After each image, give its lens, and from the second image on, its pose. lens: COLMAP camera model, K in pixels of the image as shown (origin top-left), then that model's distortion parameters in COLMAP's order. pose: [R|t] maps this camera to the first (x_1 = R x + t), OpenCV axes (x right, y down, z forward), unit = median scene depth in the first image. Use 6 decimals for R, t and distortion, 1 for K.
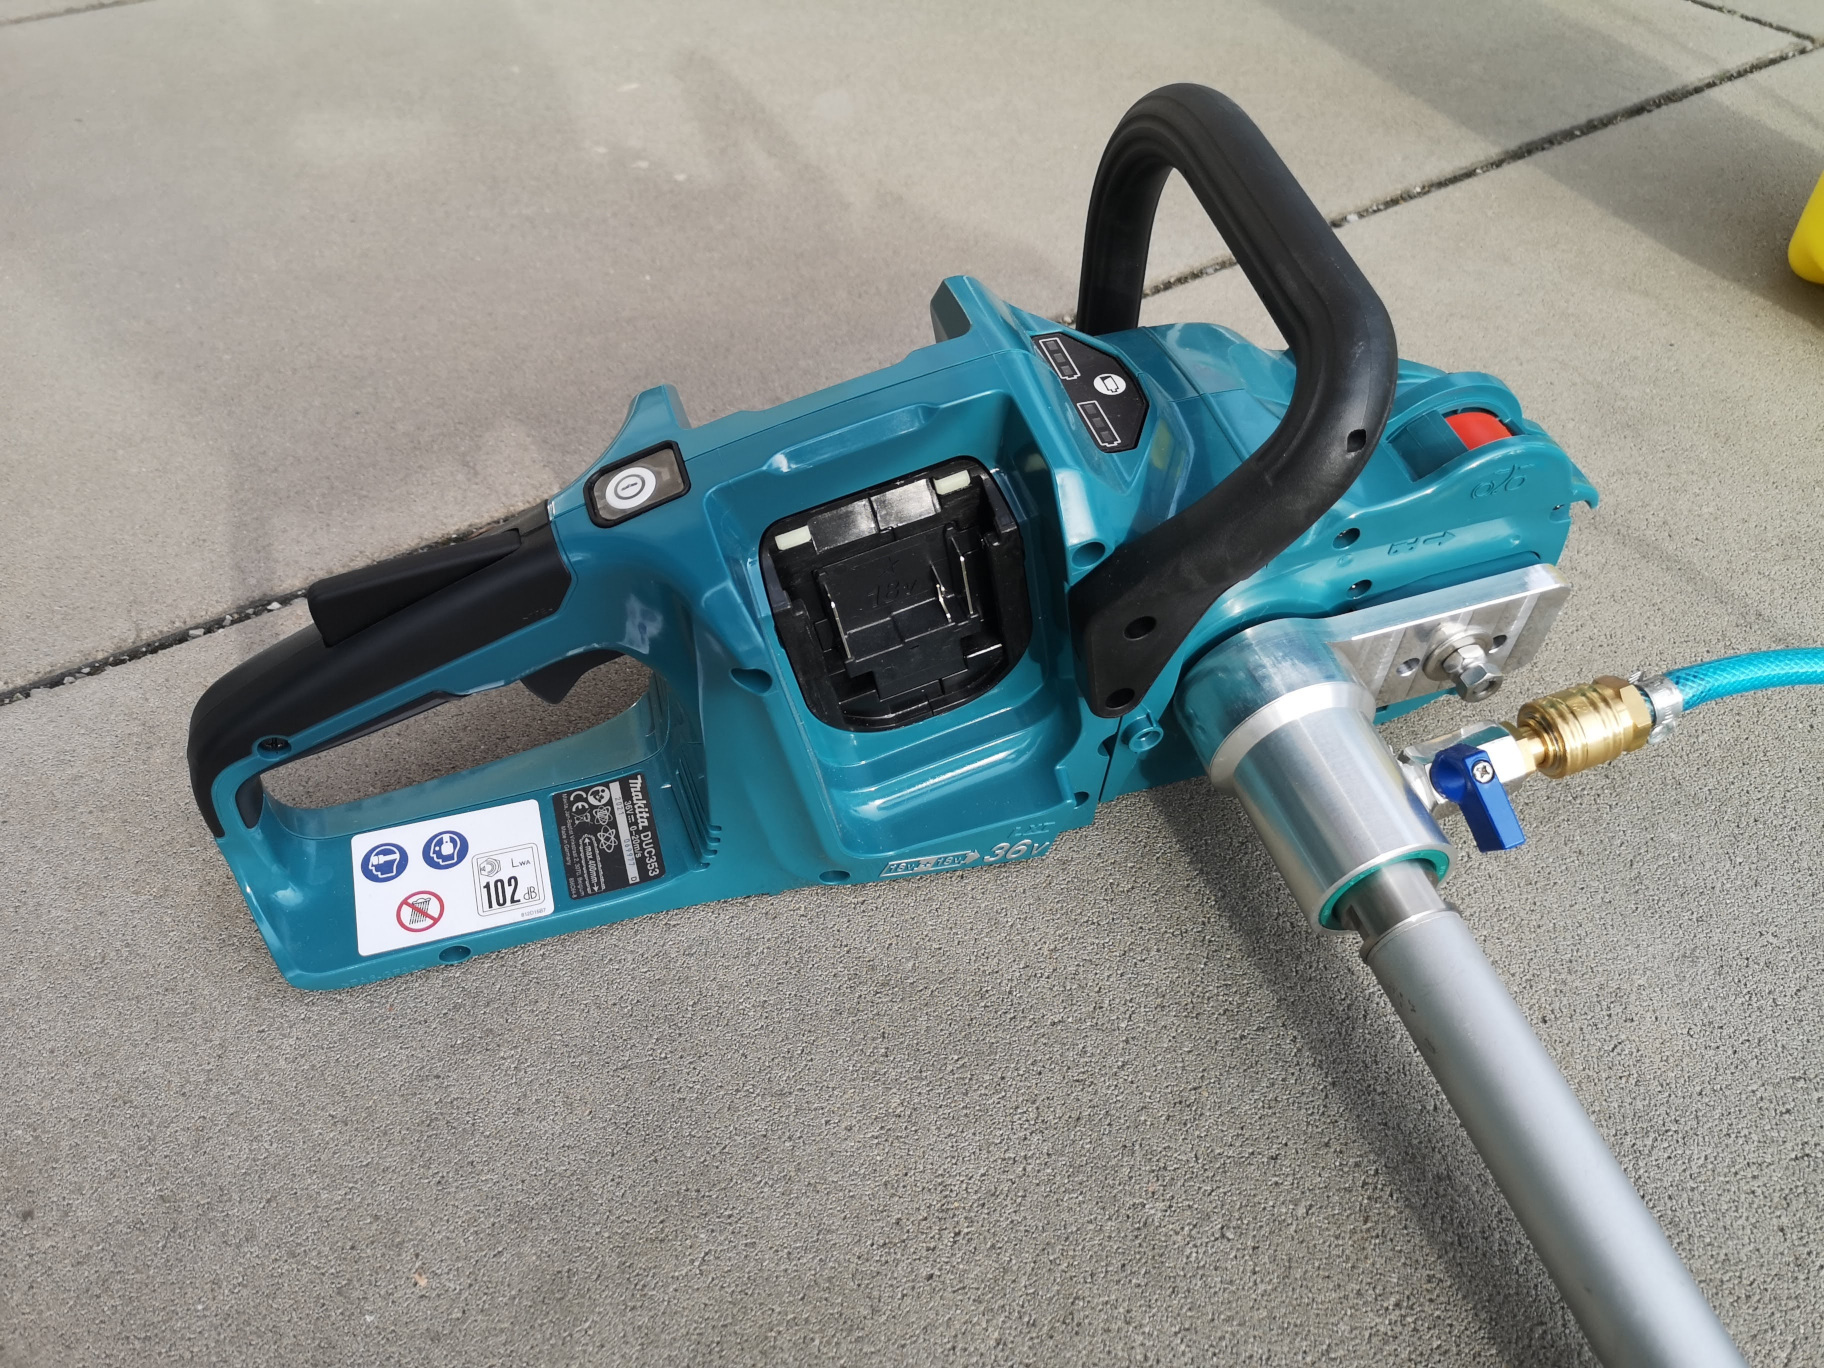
lens RADIAL K [[1422.3, 0, 911.3], [0, 1422.3, 666.5], [0, 0, 1]] dist [0.013067, -0.014900]
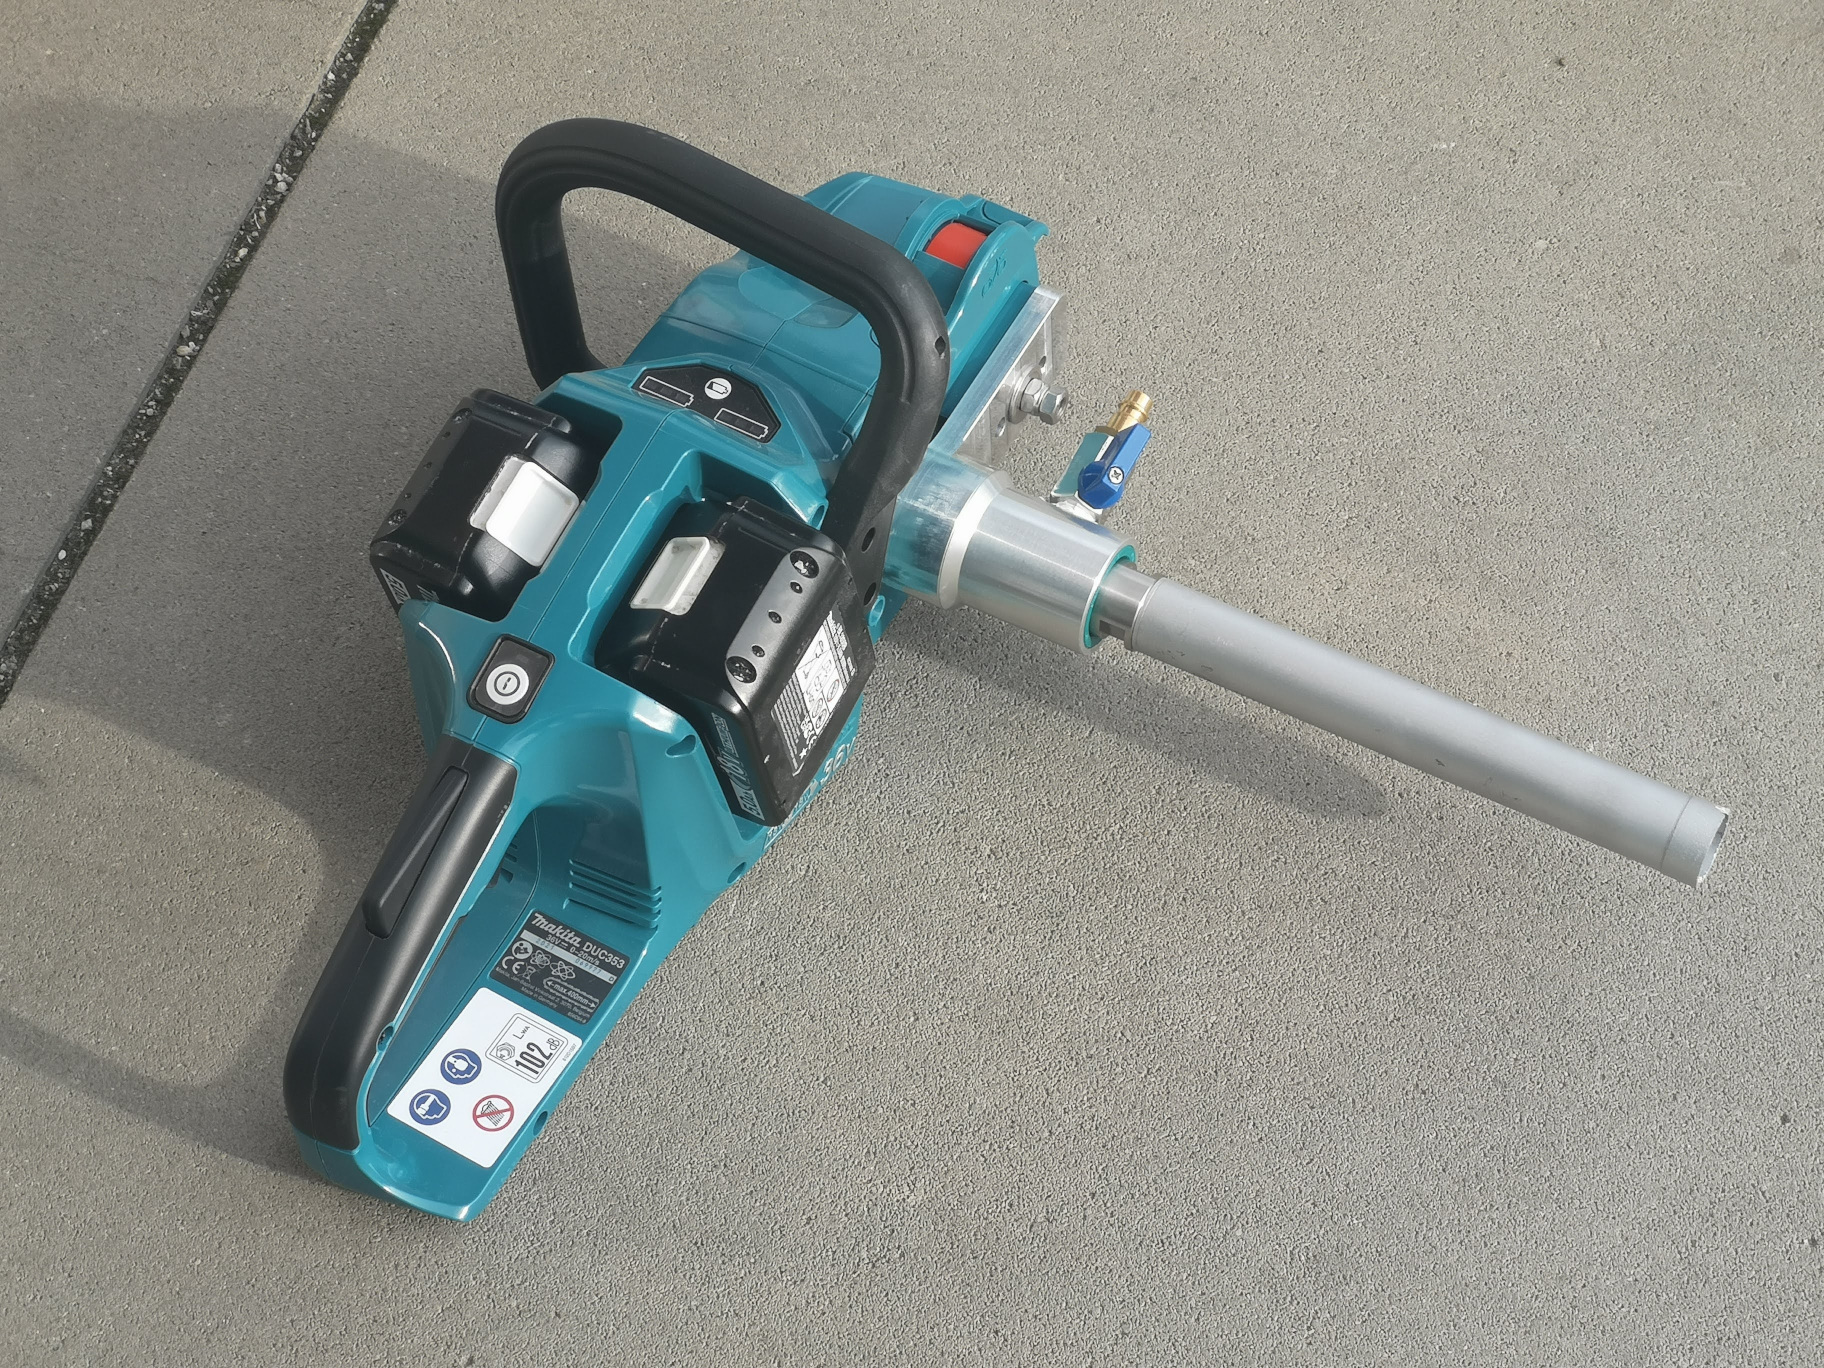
lens RADIAL K [[4229.7, 0, 919.4], [0, 4229.7, 678.9], [0, 0, 1]] dist [0.155890, 0.000000]
pose [[0.729739, -0.586460, 0.351491, -1.069975], [0.557748, 0.807948, 0.190099, -0.548752], [-0.395471, 0.057321, 0.916688, -2.198372]]
